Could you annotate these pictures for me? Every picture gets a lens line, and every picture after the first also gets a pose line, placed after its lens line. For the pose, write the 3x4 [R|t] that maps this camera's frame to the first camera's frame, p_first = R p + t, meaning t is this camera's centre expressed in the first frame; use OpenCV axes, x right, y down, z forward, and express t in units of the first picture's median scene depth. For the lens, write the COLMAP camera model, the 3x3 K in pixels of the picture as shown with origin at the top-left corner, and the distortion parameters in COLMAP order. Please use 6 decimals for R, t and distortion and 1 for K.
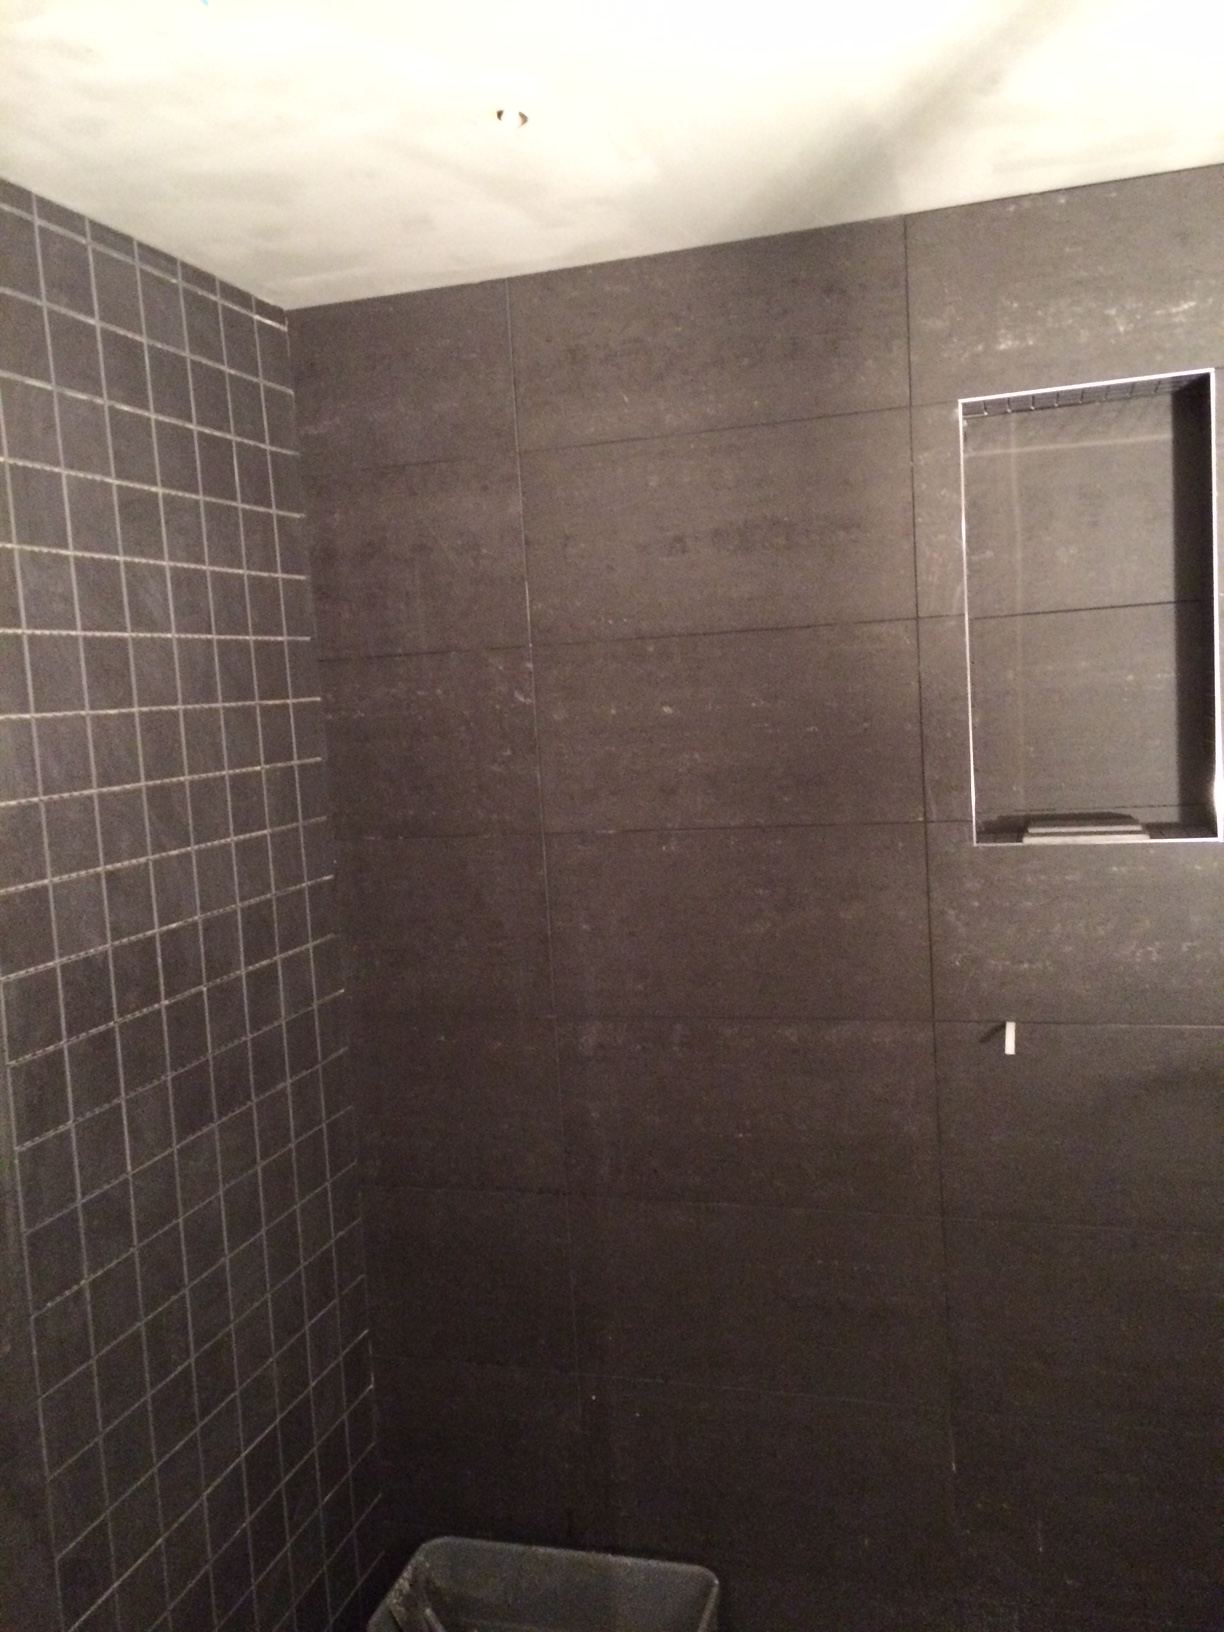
lens RADIAL K [[1381.5, 0, 615.9], [0, 1381.5, 822.0], [0, 0, 1]] dist [0.092699, -0.140952]
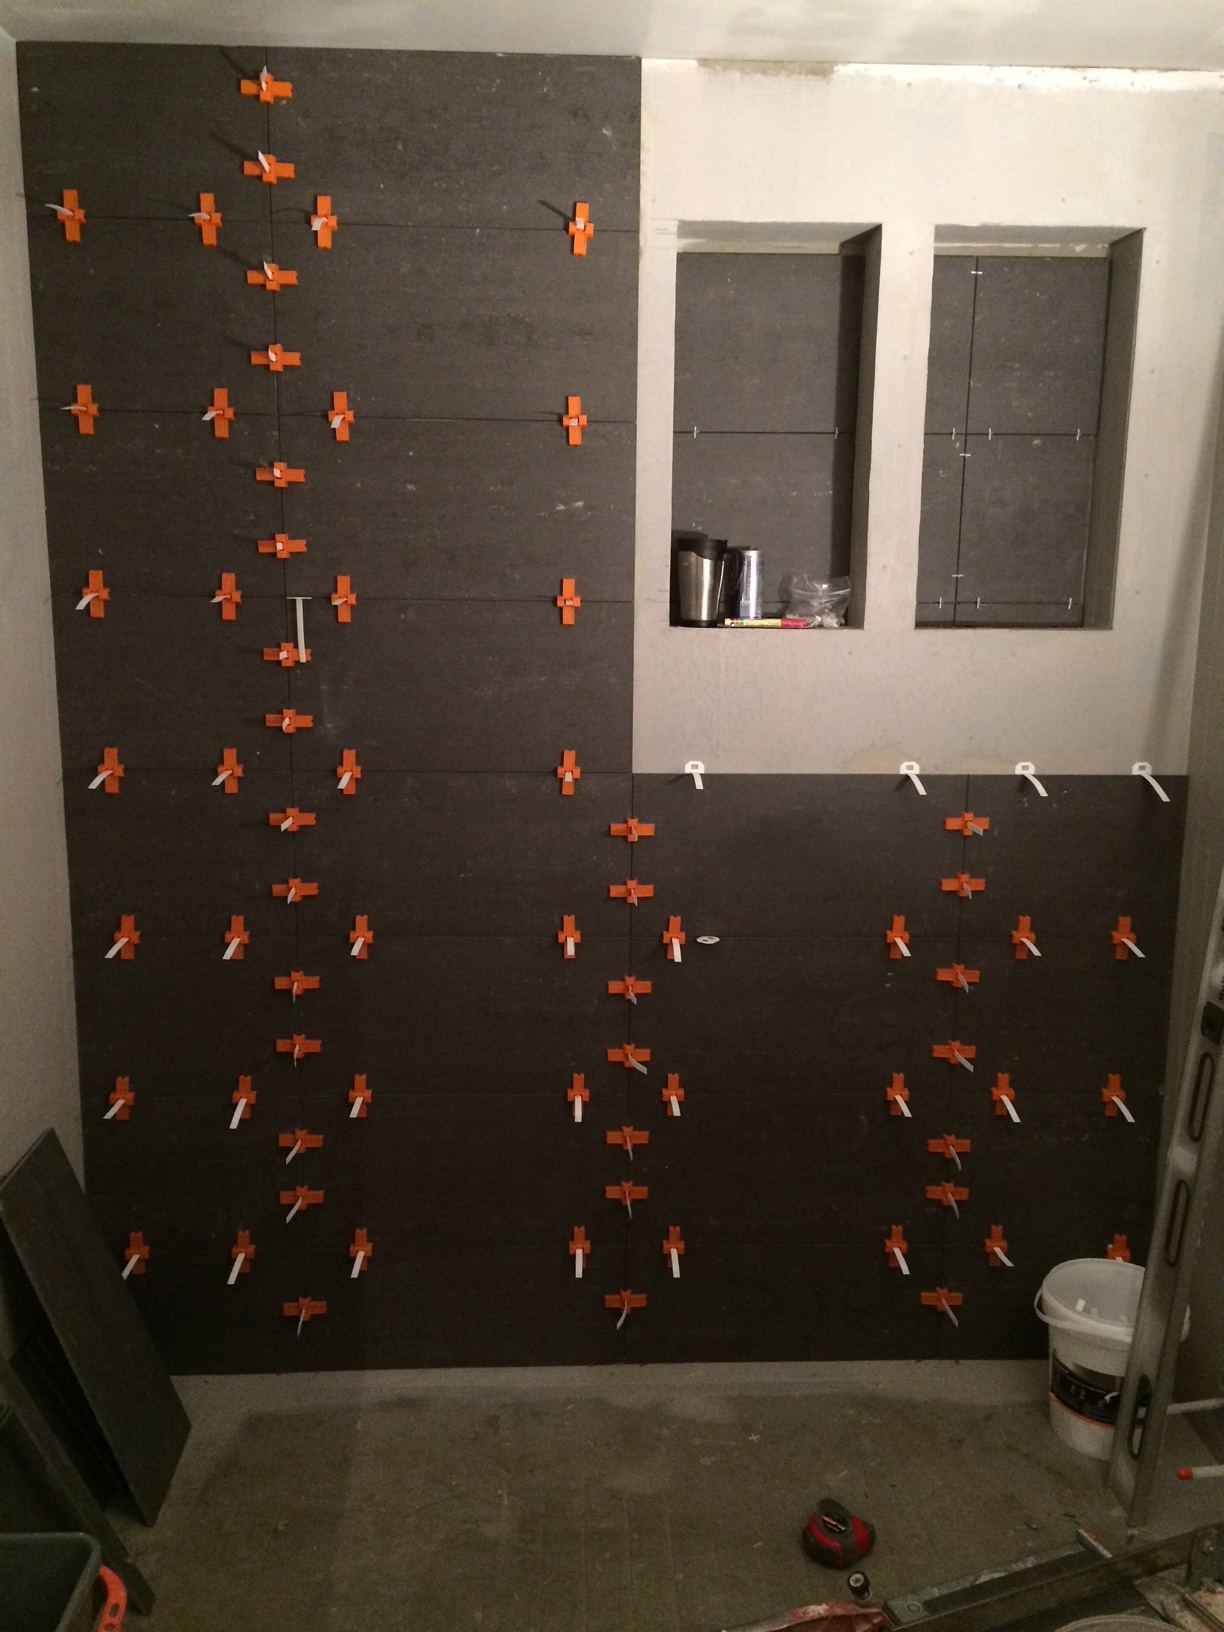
lens RADIAL K [[1381.5, 0, 615.9], [0, 1381.5, 822.0], [0, 0, 1]] dist [0.092699, -0.140952]
pose [[0.942580, 0.012378, 0.333752, -0.182322], [-0.038507, 0.996676, 0.071787, 0.102626], [-0.331754, -0.080516, 0.939924, -0.112559]]
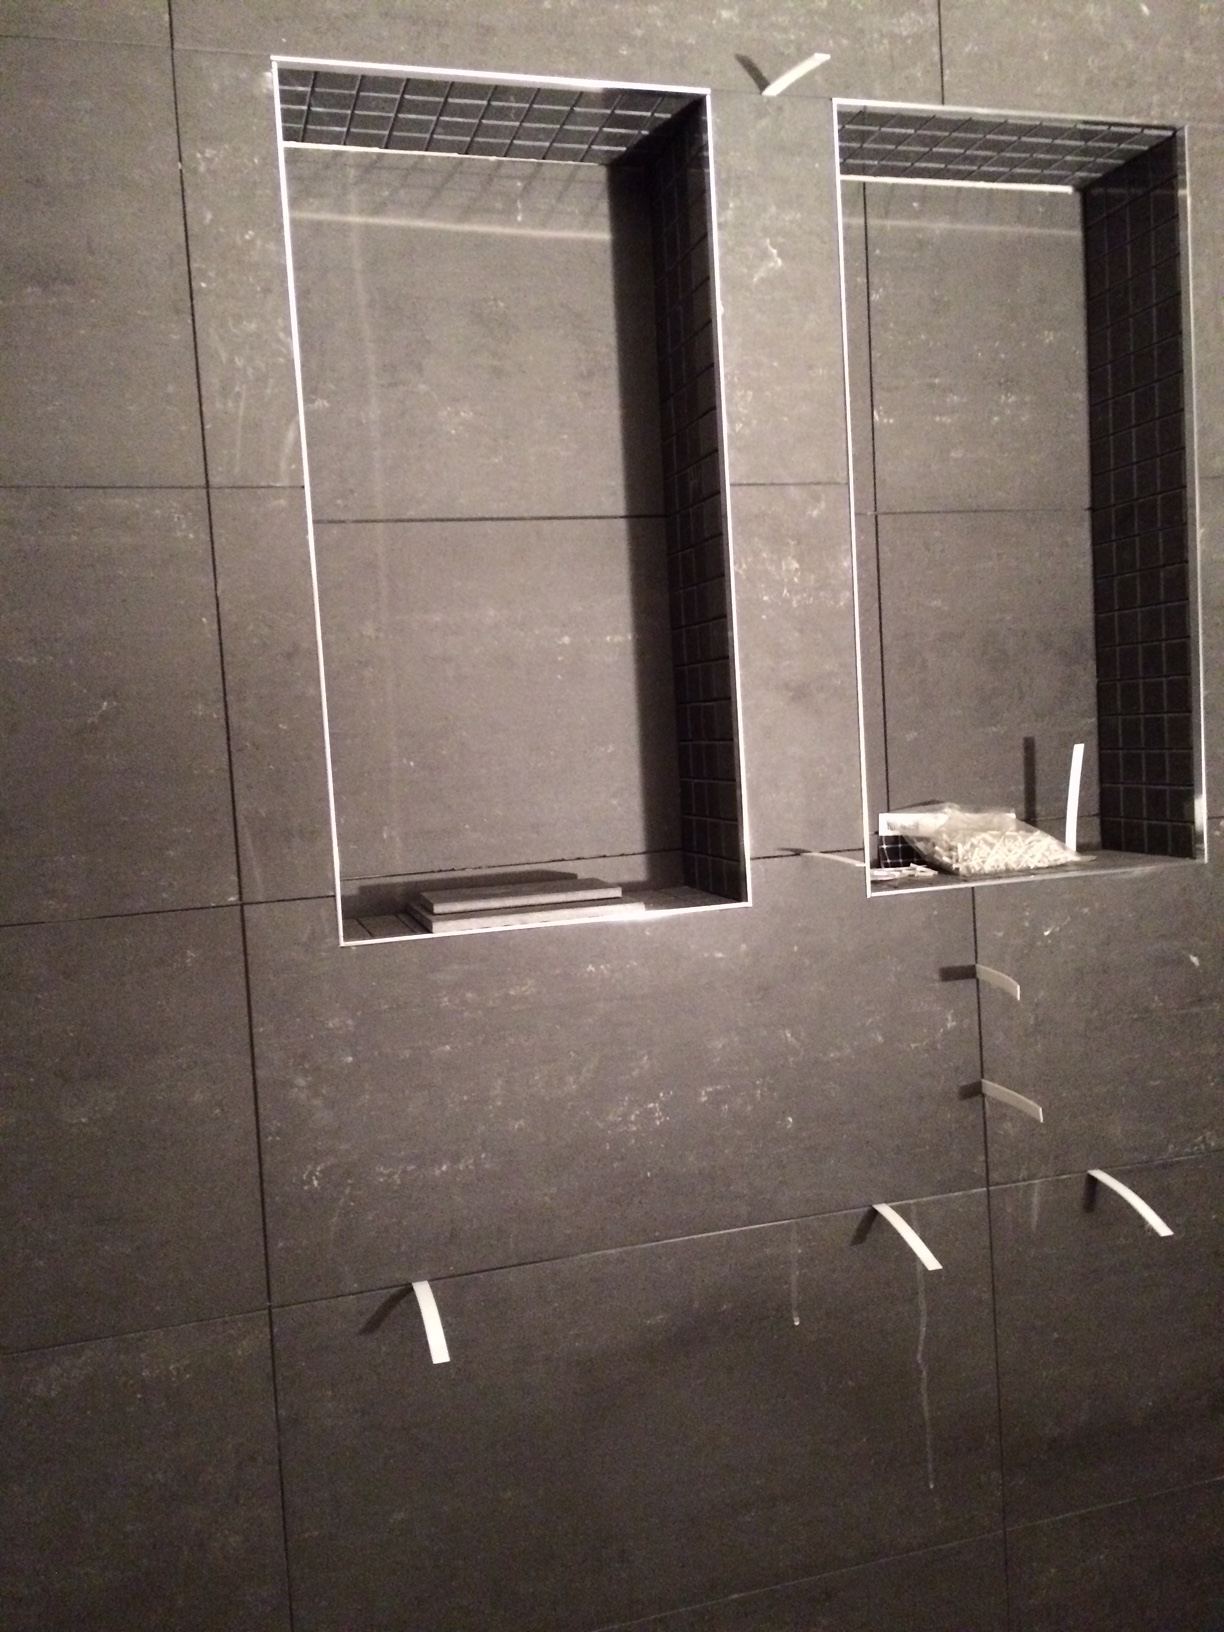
lens RADIAL K [[1381.5, 0, 615.9], [0, 1381.5, 822.0], [0, 0, 1]] dist [0.092699, -0.140952]
pose [[0.836248, -0.025333, 0.547766, 0.064584], [0.057896, 0.997428, -0.042259, -0.000547], [-0.545286, 0.067052, 0.835564, 0.513788]]
